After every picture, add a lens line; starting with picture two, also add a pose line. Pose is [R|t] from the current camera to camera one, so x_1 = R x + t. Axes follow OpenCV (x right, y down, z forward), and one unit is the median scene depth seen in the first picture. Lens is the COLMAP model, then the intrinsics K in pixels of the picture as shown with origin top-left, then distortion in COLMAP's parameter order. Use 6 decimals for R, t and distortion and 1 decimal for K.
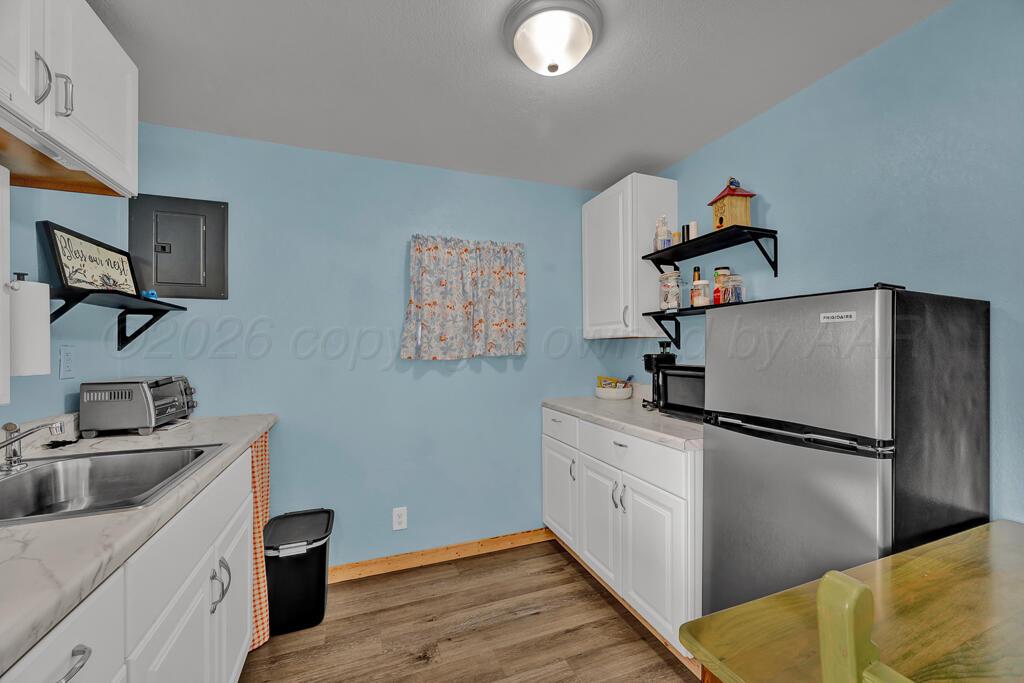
lens RADIAL K [[408.7, 0, 516.4], [0, 408.7, 345.1], [0, 0, 1]] dist [-0.000210, -0.000786]
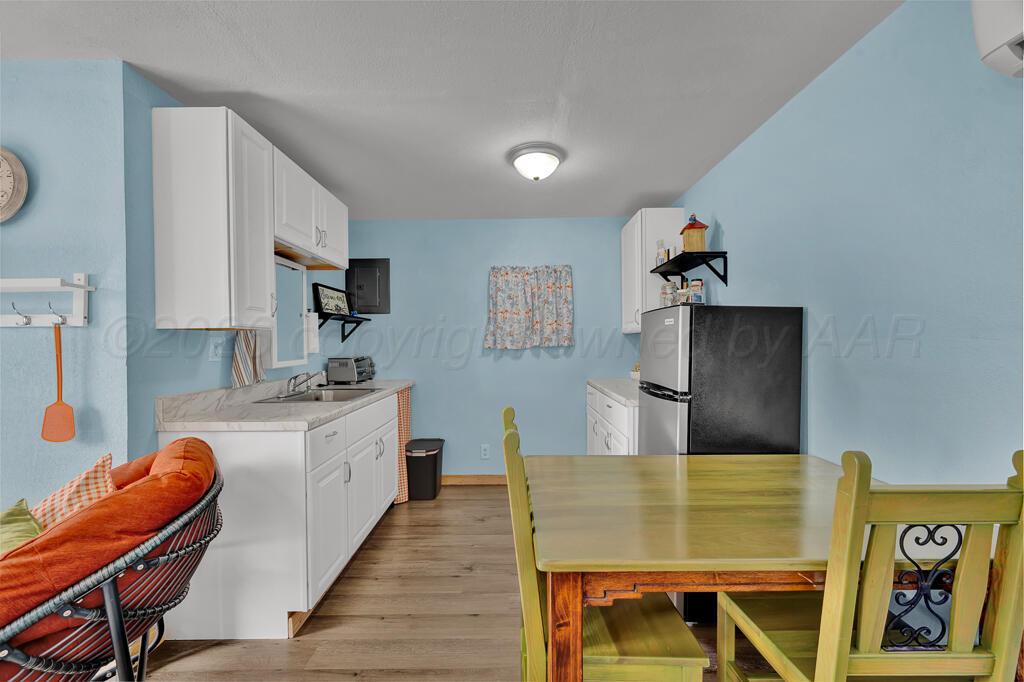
lens RADIAL K [[408.7, 0, 512.5], [0, 408.7, 343.9], [0, 0, 1]] dist [-0.000210, -0.000786]
pose [[0.930612, -0.000309, -0.366006, 0.441364], [0.004702, 0.999927, 0.011110, 0.001547], [0.365976, -0.012060, 0.930546, -0.460534]]
